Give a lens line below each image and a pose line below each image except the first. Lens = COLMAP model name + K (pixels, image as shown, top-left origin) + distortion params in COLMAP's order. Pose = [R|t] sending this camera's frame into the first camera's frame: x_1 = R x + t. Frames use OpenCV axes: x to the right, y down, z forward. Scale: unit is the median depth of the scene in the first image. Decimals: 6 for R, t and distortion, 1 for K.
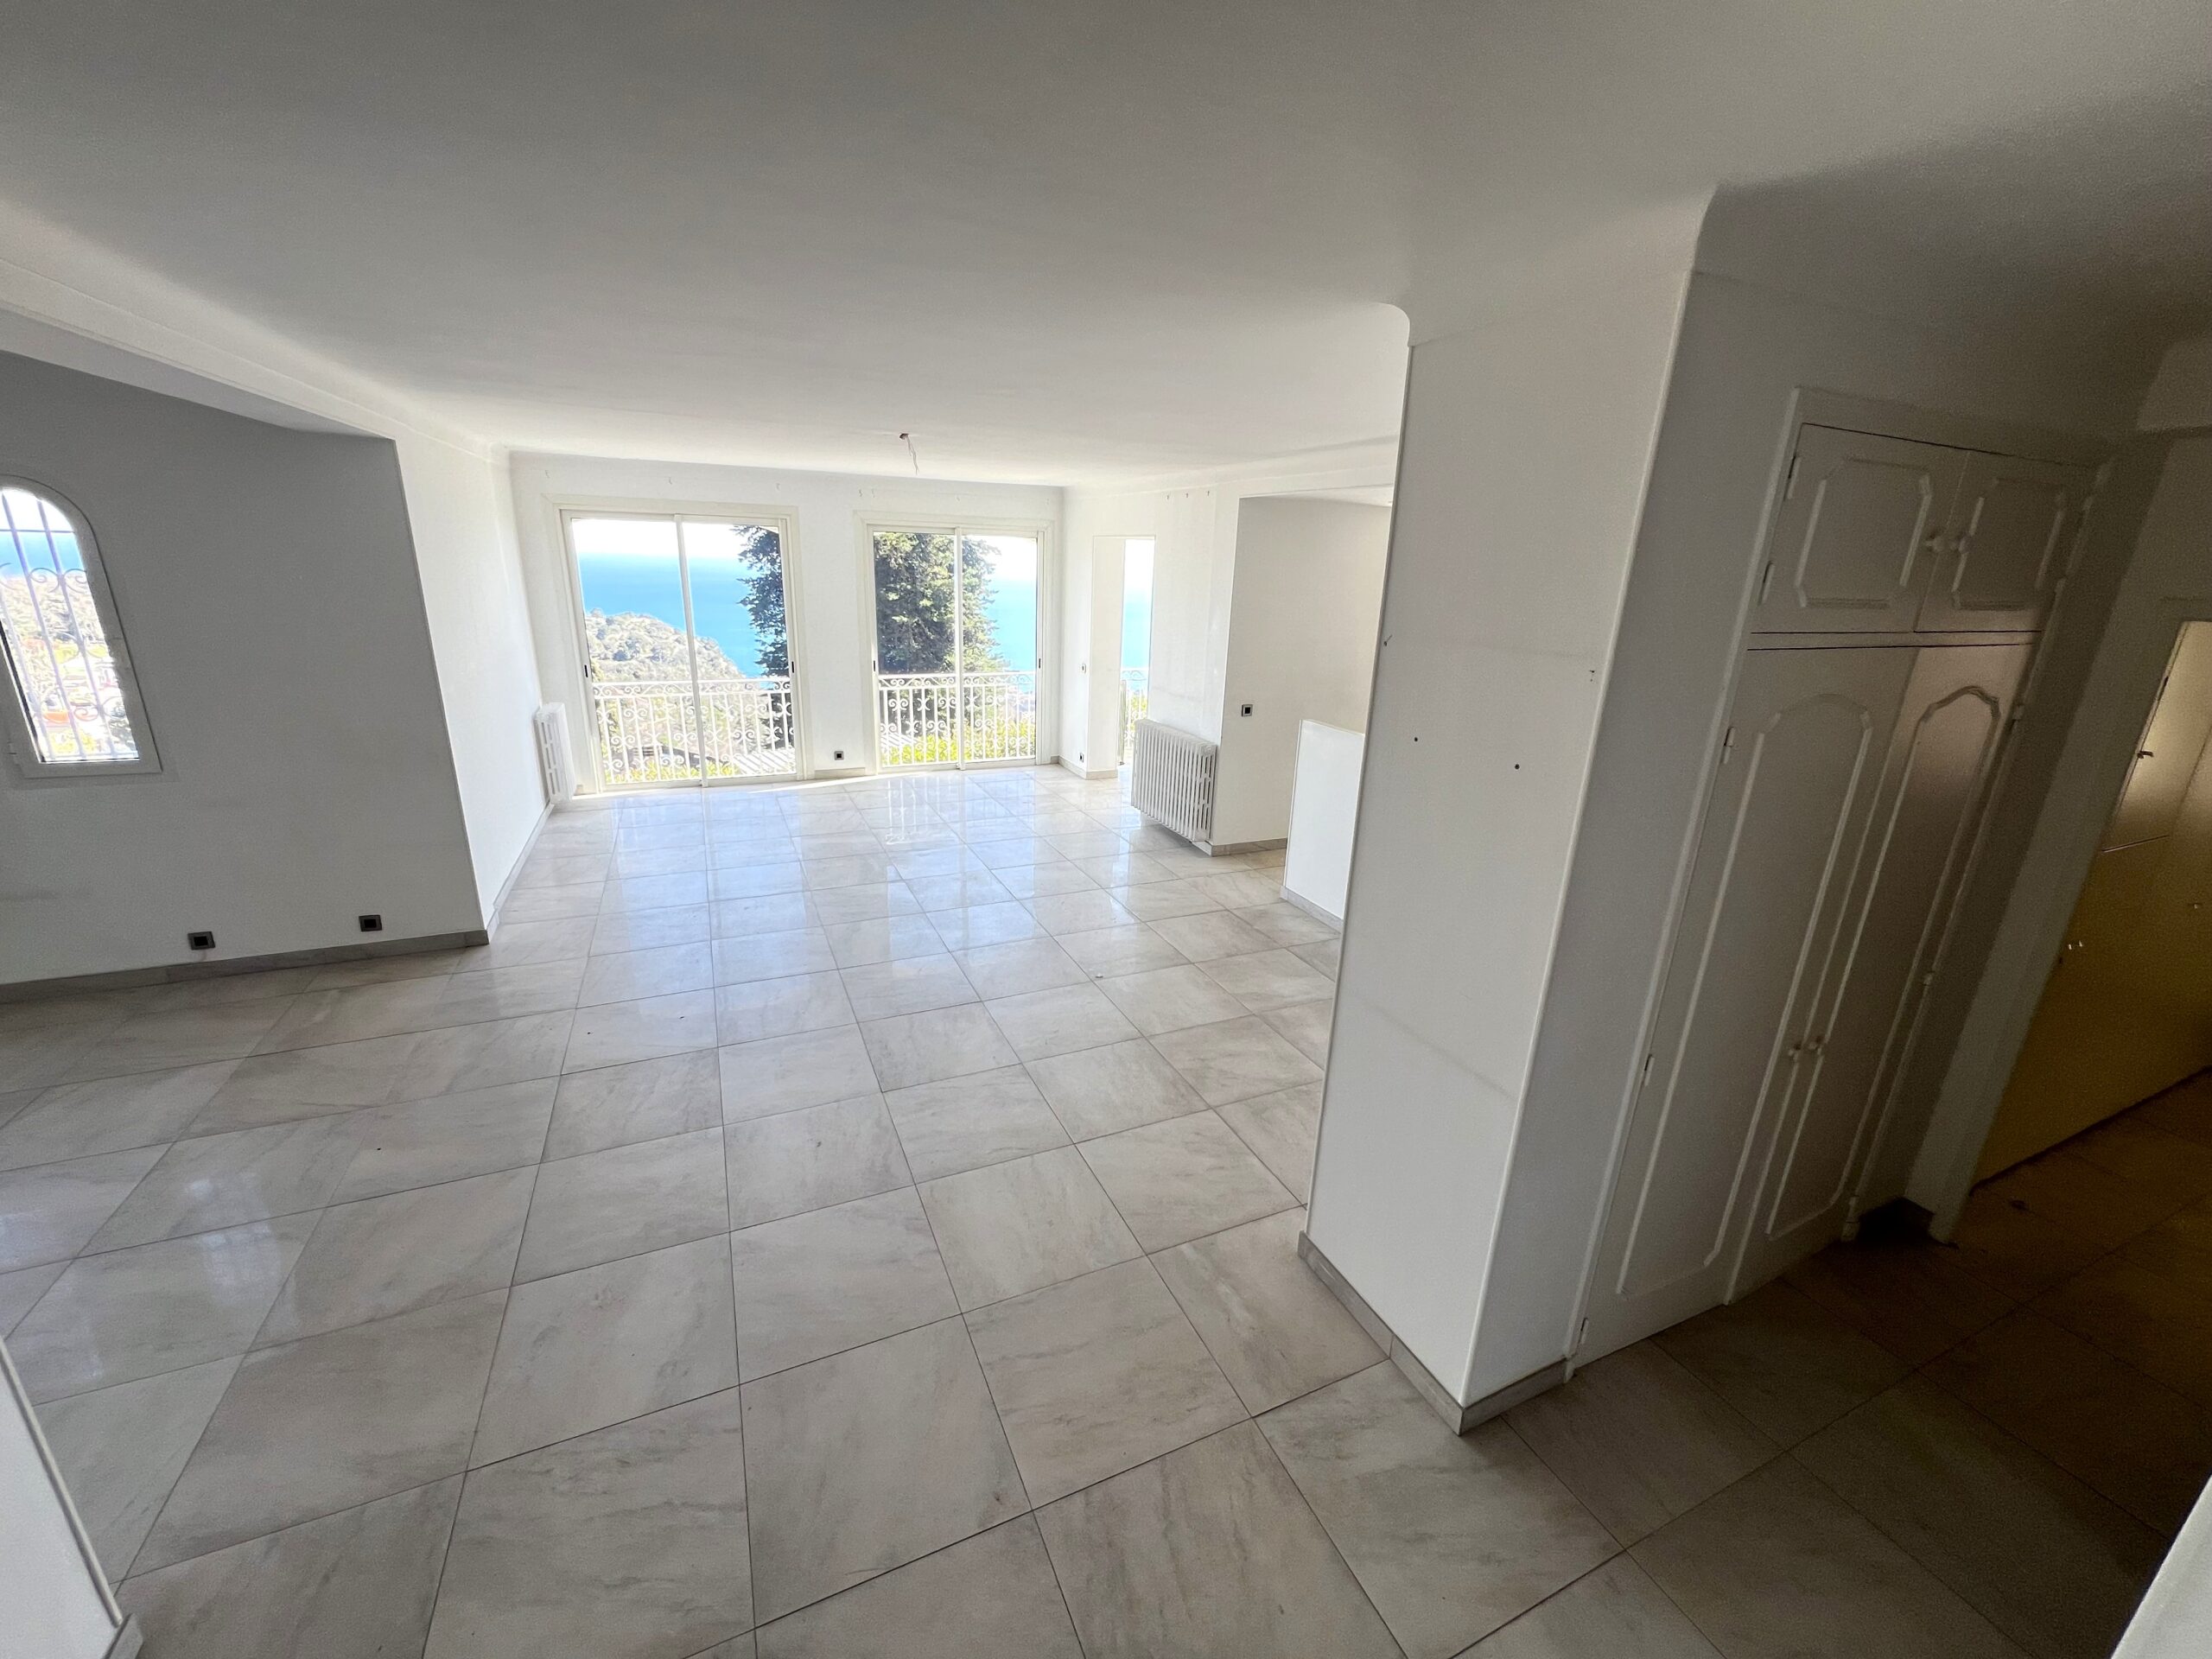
lens RADIAL K [[885.3, 0, 1100.3], [0, 885.3, 827.2], [0, 0, 1]] dist [-0.001593, 0.000757]
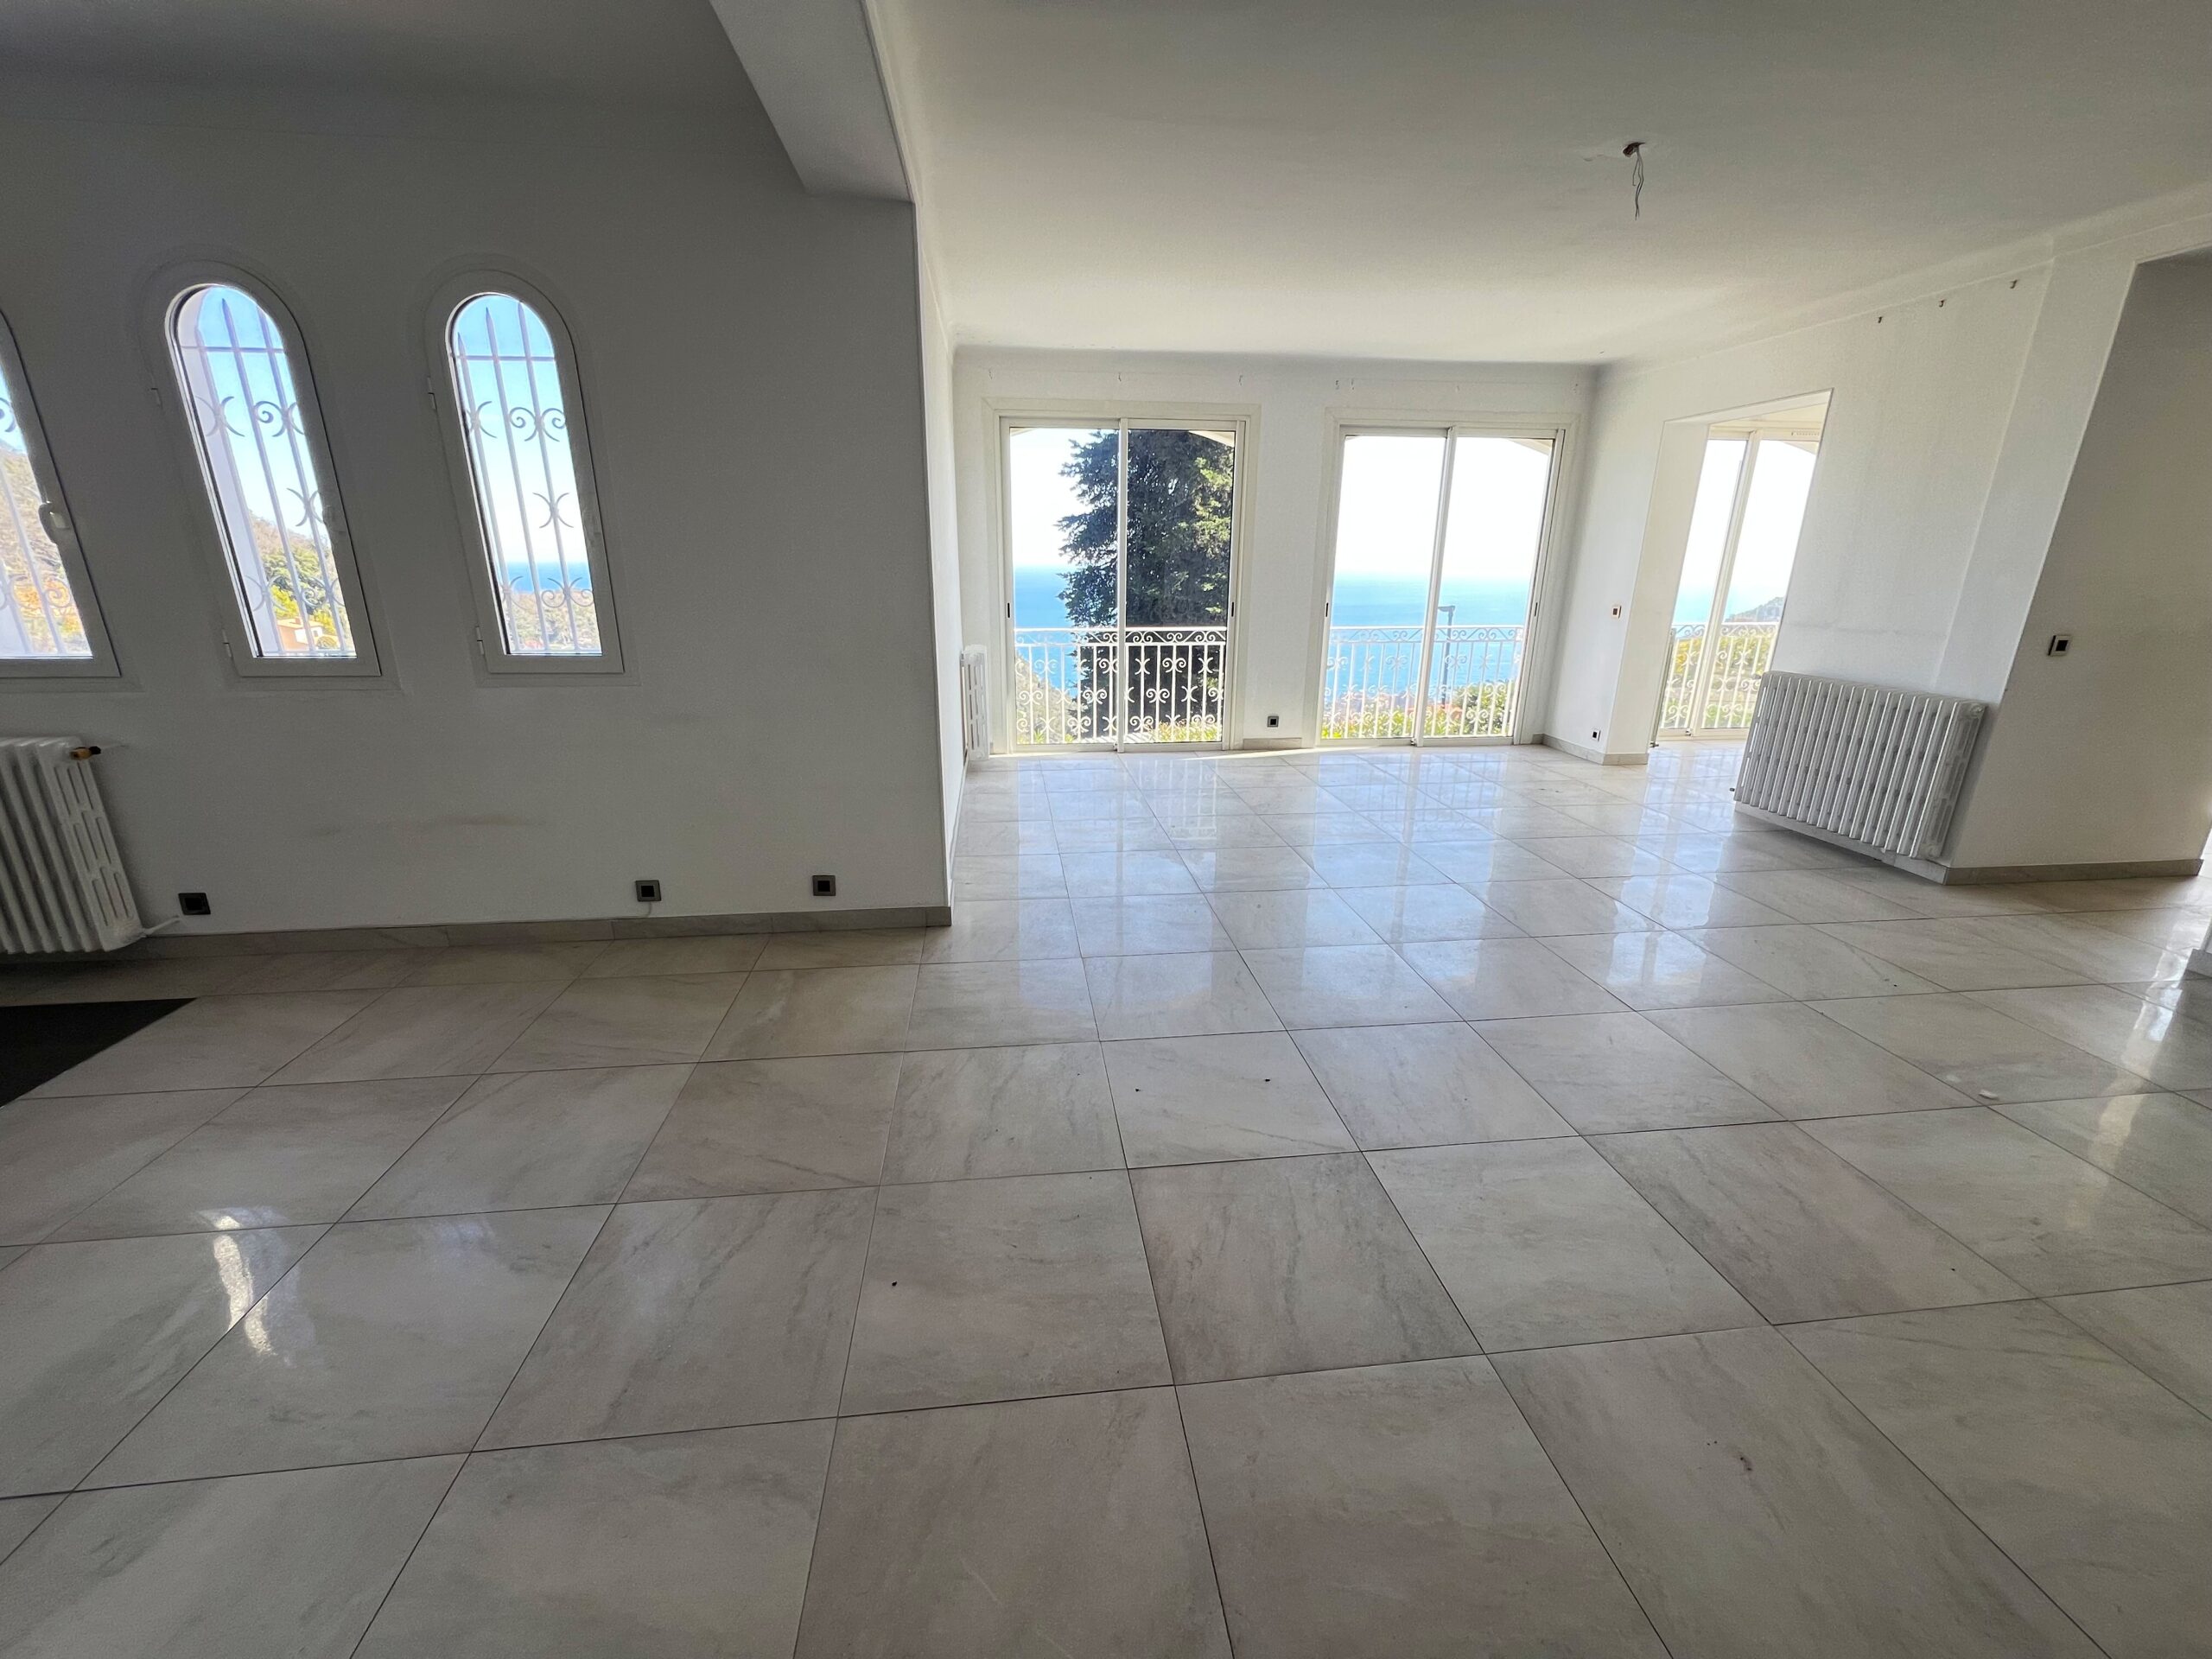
lens RADIAL K [[885.9, 0, 1103.1], [0, 885.9, 823.3], [0, 0, 1]] dist [-0.000516, 0.000085]
pose [[0.953985, 0.061368, -0.293506, -0.397575], [-0.063443, 0.997982, 0.002455, 0.039980], [0.293065, 0.016279, 0.955954, 0.359183]]
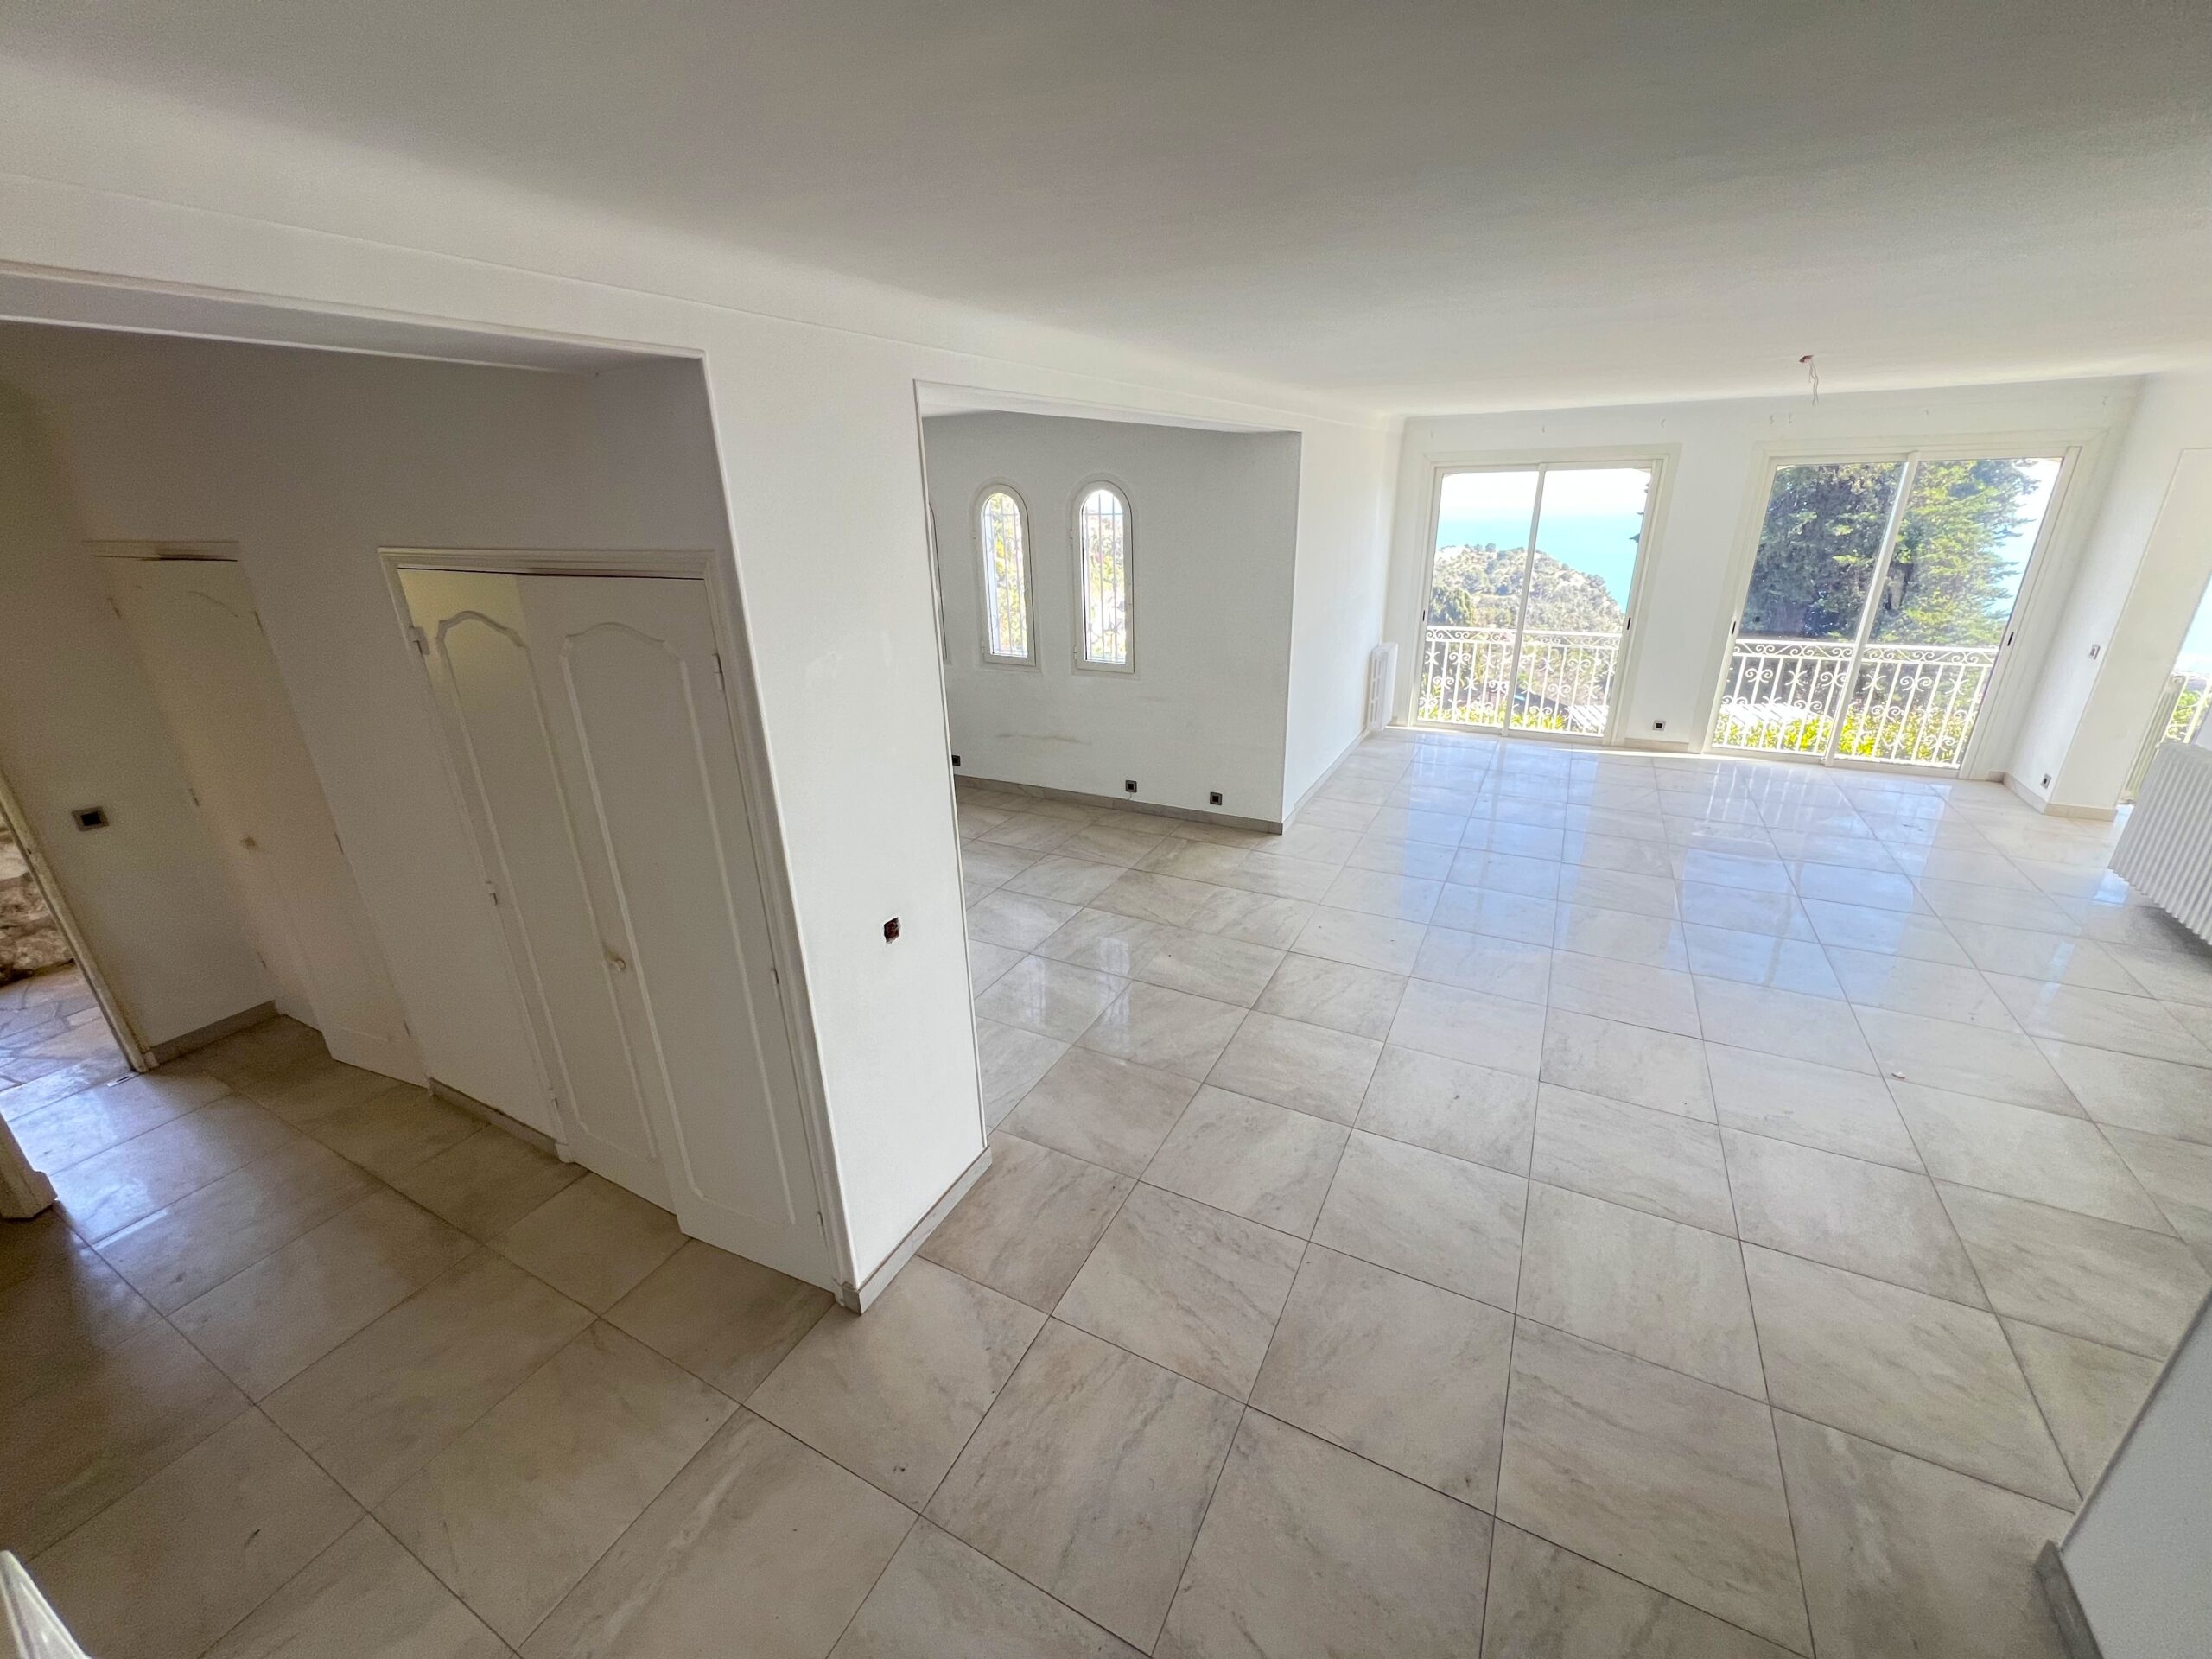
lens RADIAL K [[885.3, 0, 1100.3], [0, 885.3, 827.2], [0, 0, 1]] dist [-0.001593, 0.000757]
pose [[0.618128, 0.238422, -0.749048, 0.101554], [-0.186390, 0.970173, 0.154994, -0.028607], [0.763660, 0.043809, 0.644130, -0.011603]]
